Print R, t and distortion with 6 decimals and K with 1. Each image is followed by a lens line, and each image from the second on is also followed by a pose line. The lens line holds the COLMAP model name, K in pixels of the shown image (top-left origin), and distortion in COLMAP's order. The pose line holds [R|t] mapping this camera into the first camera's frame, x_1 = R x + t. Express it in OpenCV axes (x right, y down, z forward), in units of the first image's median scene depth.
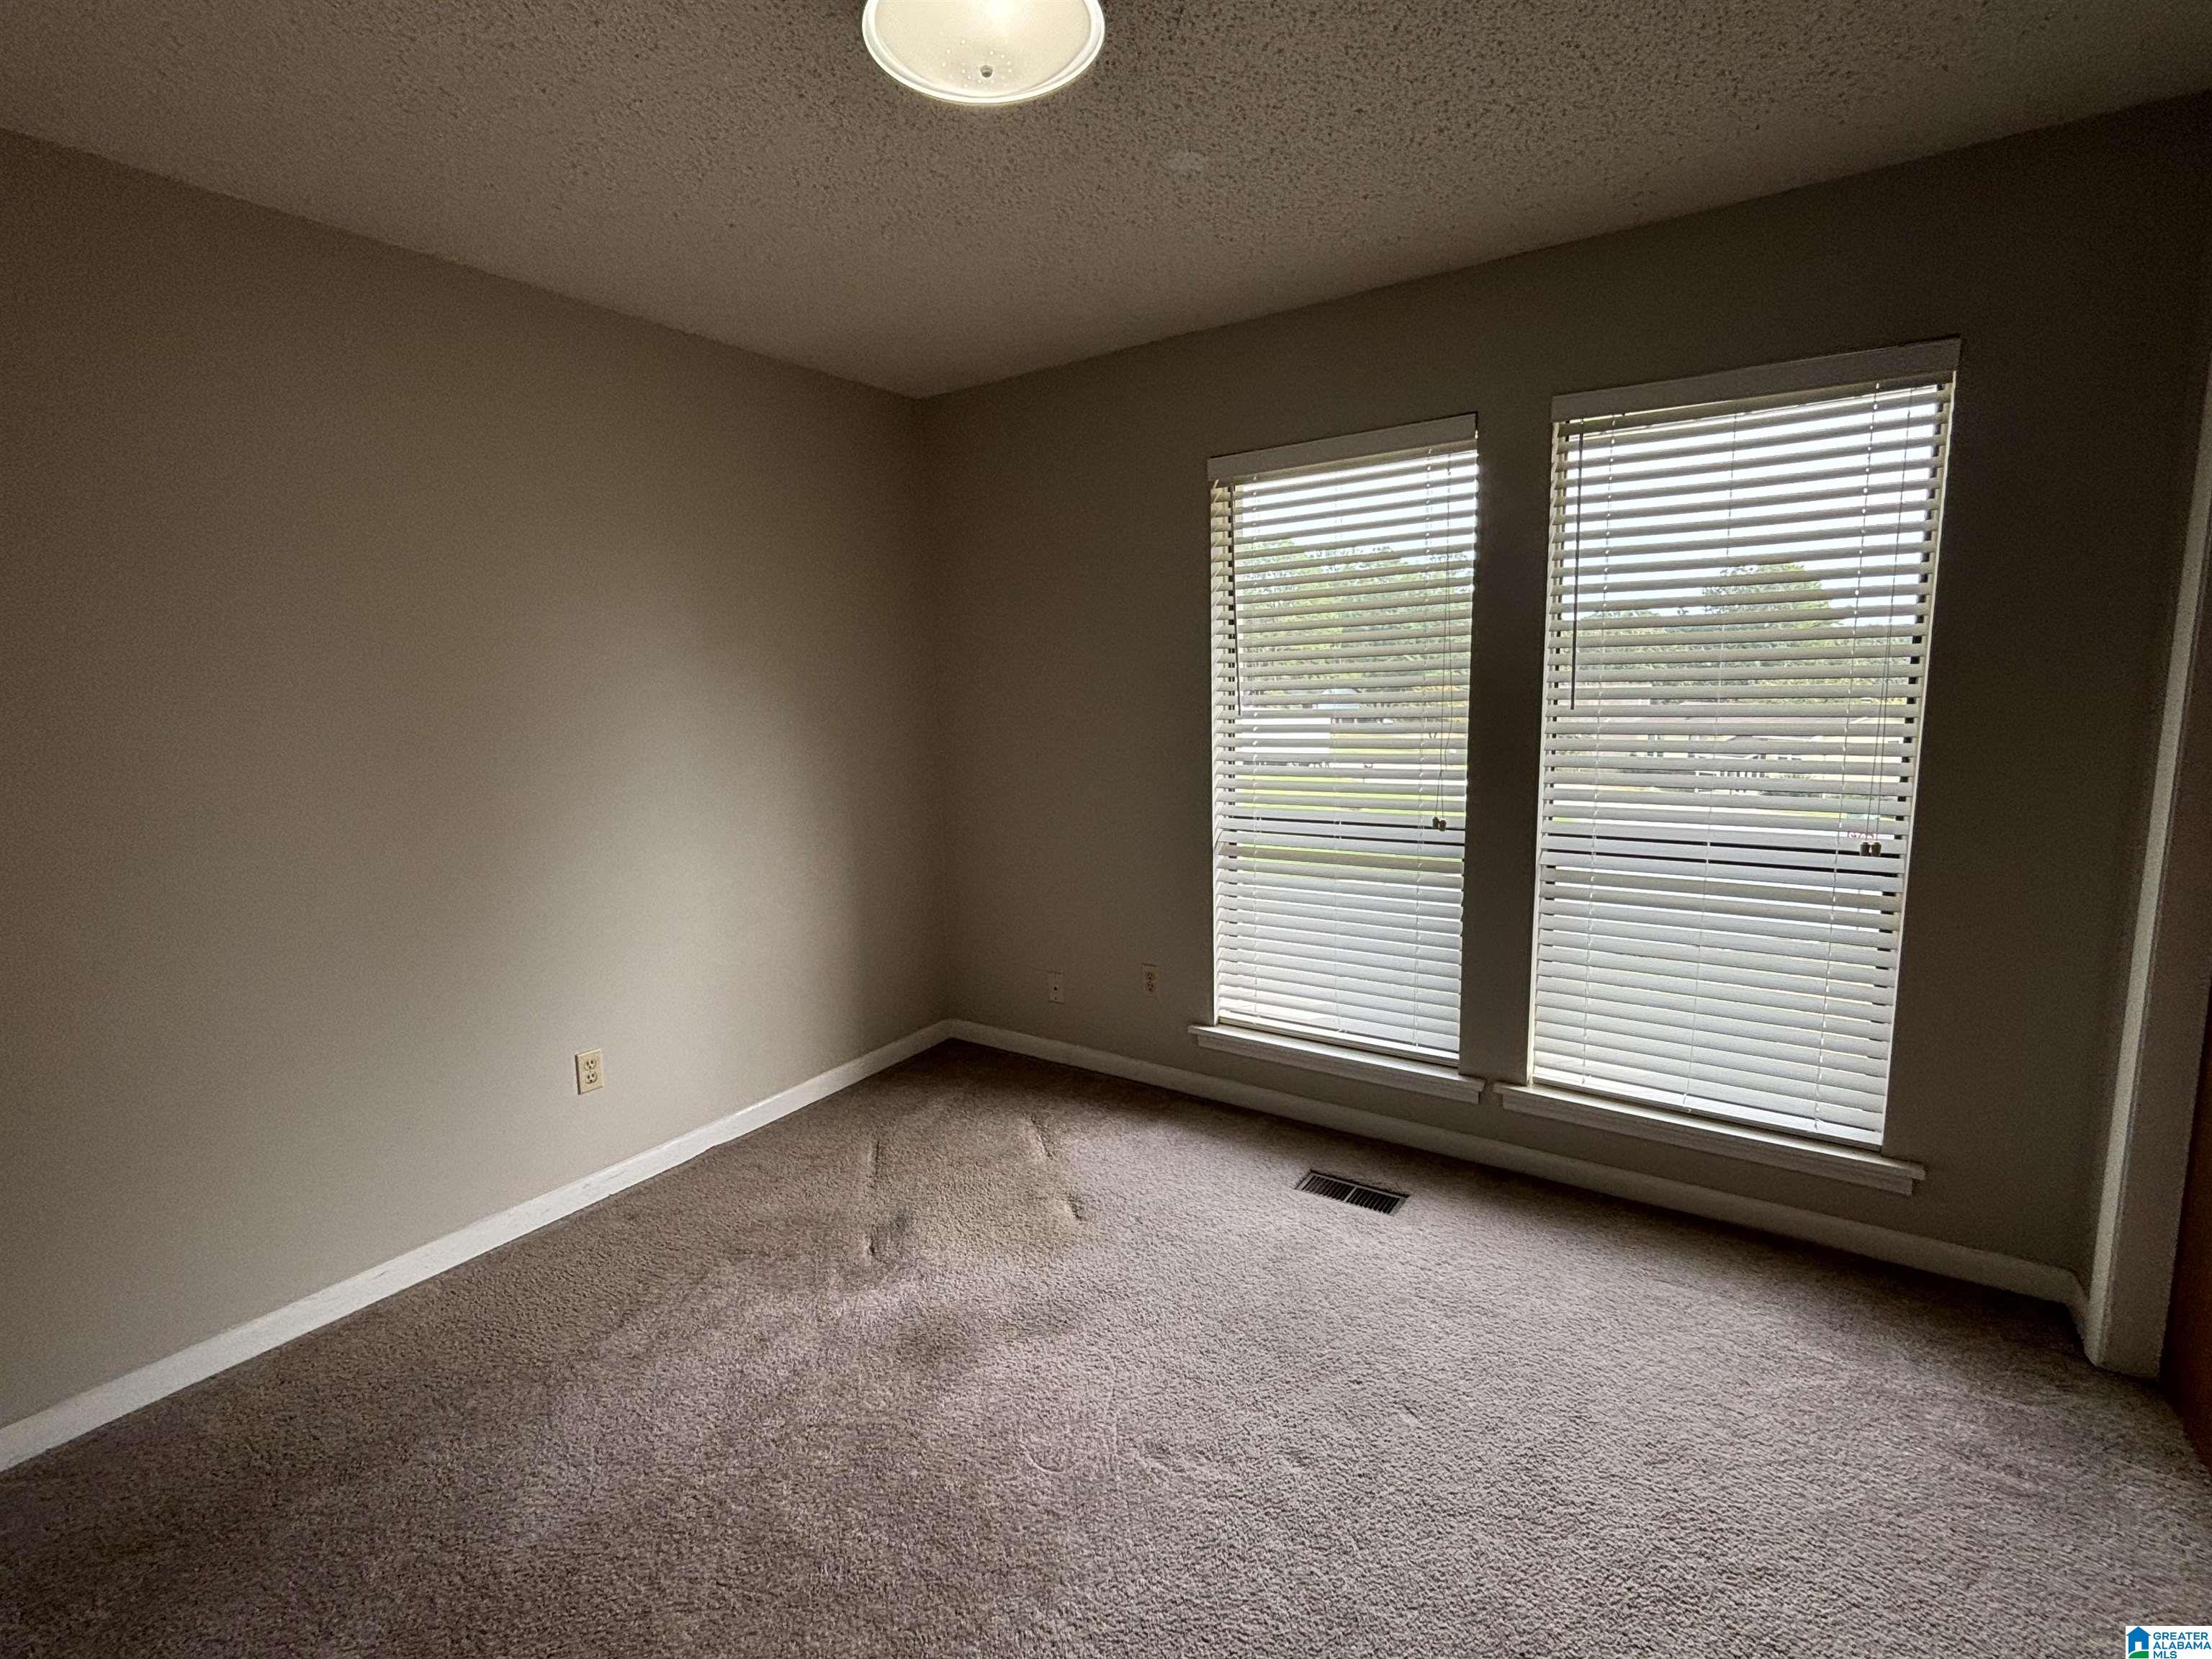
lens RADIAL K [[996.1, 0, 1115.8], [0, 996.1, 839.6], [0, 0, 1]] dist [0.003557, 0.000672]
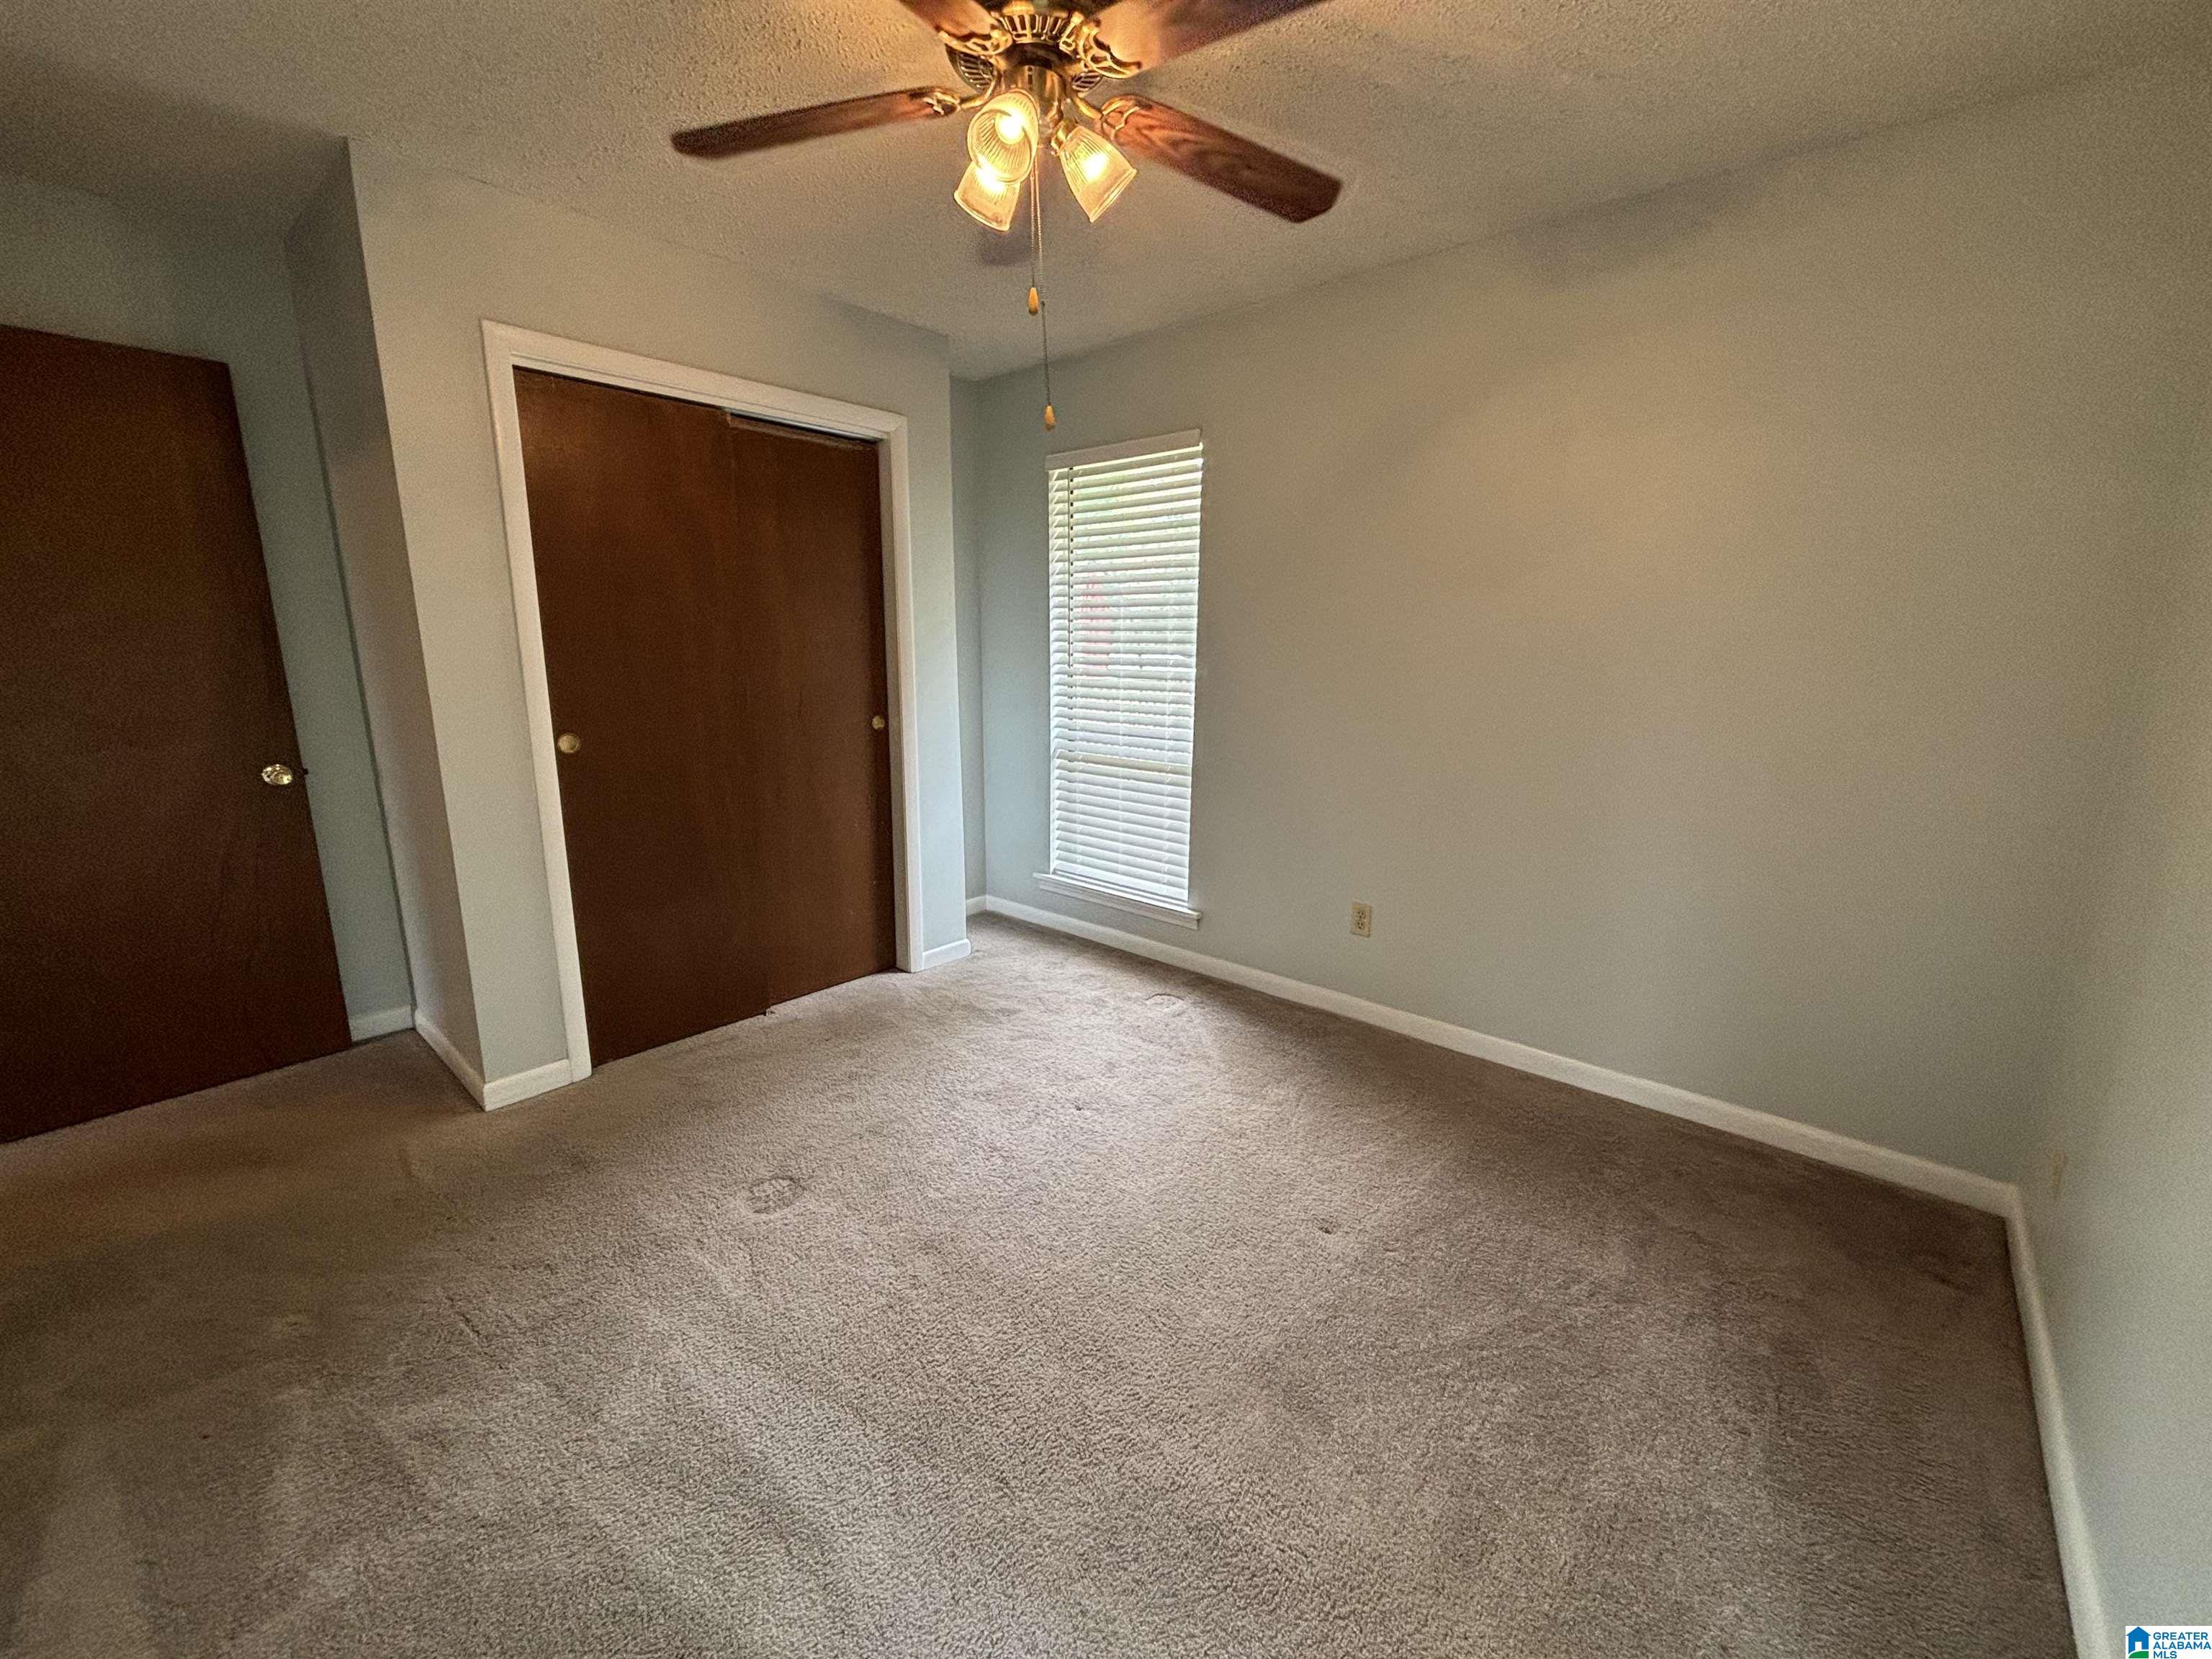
lens RADIAL K [[899.4, 0, 1101.0], [0, 899.4, 830.9], [0, 0, 1]] dist [0.000139, -0.001830]
pose [[0.991991, 0.042534, -0.118934, 0.259517], [-0.032978, 0.996153, 0.081194, 0.021665], [0.121930, -0.076622, 0.989577, -0.169705]]
